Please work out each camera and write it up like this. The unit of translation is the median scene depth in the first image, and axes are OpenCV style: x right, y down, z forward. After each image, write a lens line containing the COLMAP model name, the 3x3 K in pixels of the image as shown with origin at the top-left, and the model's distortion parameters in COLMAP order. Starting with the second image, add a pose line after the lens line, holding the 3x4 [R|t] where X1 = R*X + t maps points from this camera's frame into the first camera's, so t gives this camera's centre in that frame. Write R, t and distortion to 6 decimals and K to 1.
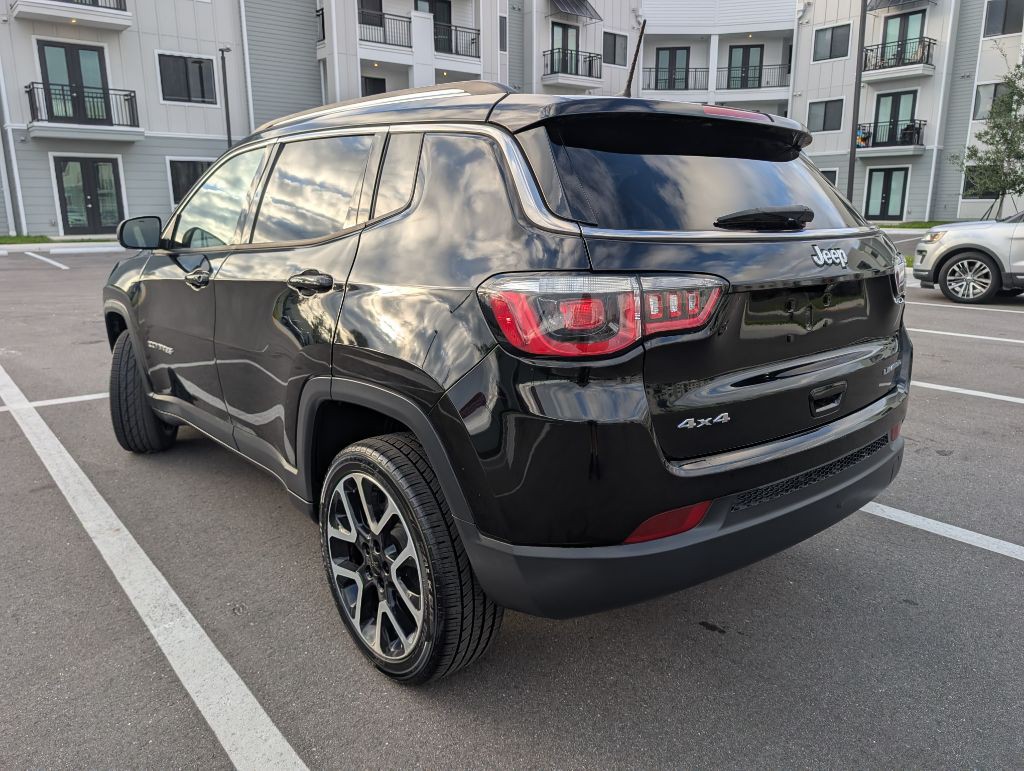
lens RADIAL K [[746.8, 0, 516.2], [0, 746.8, 383.3], [0, 0, 1]] dist [0.010206, -0.006726]
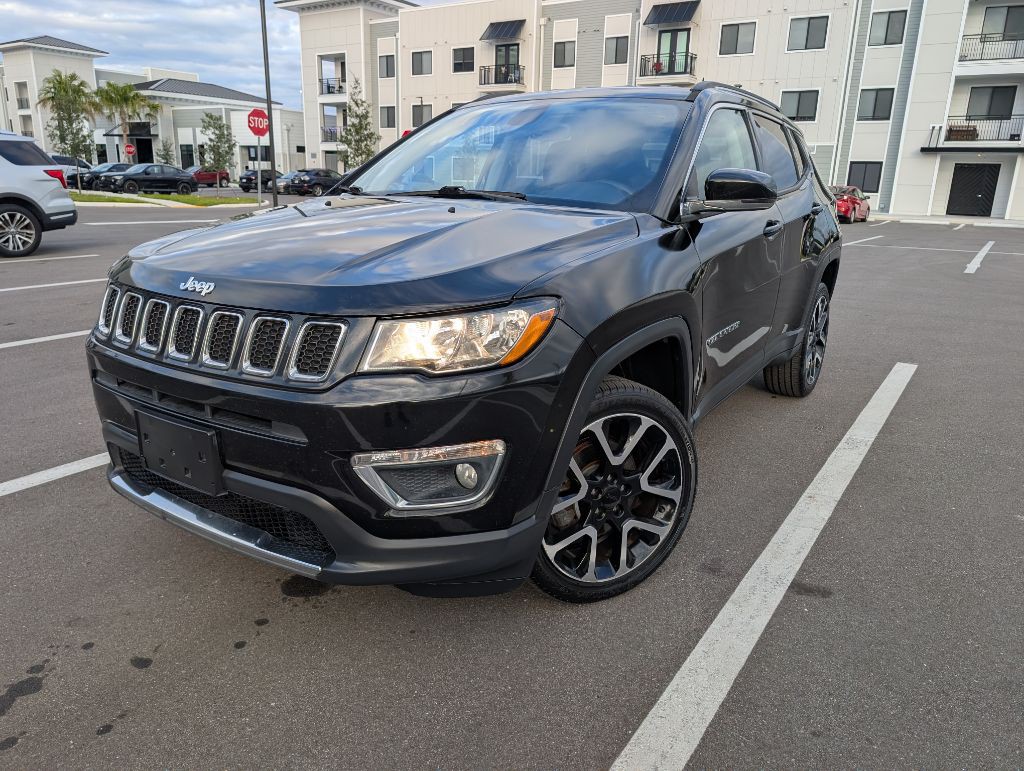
lens RADIAL K [[743.4, 0, 496.5], [0, 743.4, 381.5], [0, 0, 1]] dist [0.005653, -0.001117]
pose [[-0.280568, -0.262743, 0.923173, -0.125325], [0.201501, 0.924248, 0.324288, -0.033856], [-0.938445, 0.277005, -0.206371, 0.151422]]
